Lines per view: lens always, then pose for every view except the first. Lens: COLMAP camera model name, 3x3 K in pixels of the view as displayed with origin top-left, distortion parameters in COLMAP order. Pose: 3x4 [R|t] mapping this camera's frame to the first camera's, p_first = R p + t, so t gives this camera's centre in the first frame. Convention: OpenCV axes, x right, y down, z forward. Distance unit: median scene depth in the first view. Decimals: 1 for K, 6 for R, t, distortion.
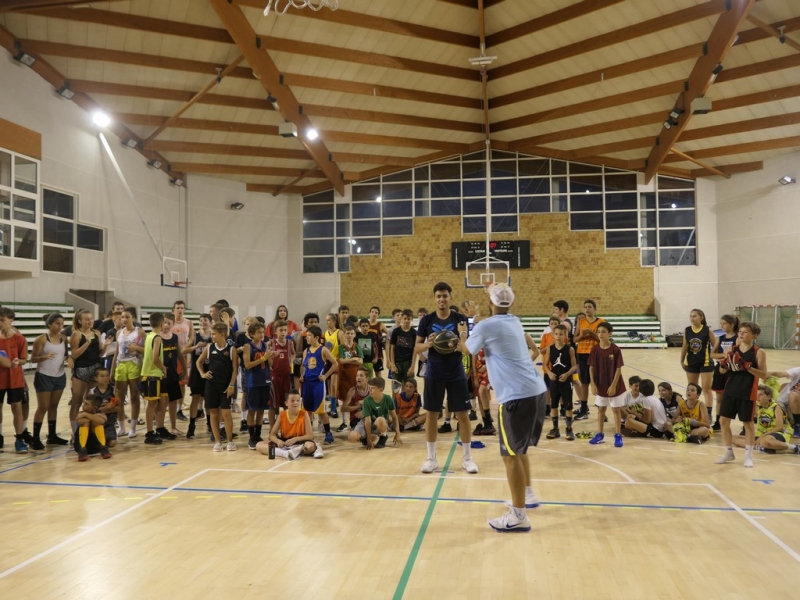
lens RADIAL K [[630.4, 0, 400.0], [0, 630.4, 300.0], [0, 0, 1]] dist [-0.009468, 0.003894]
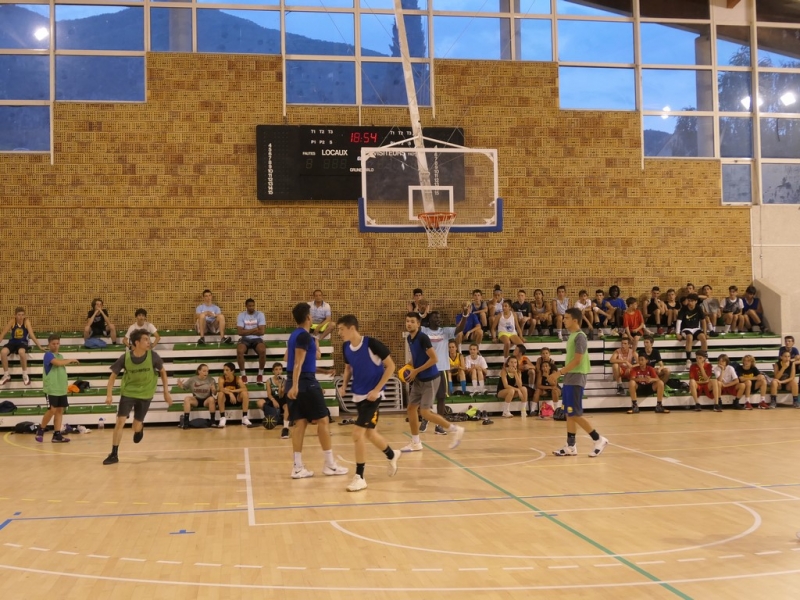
lens RADIAL K [[1038.5, 0, 400.0], [0, 1038.5, 300.0], [0, 0, 1]] dist [-0.003405, -0.012450]
pose [[0.949434, 0.001633, 0.313962, -0.028133], [0.001486, 0.999952, -0.009695, 0.015253], [-0.313963, 0.009671, 0.949386, 0.416046]]
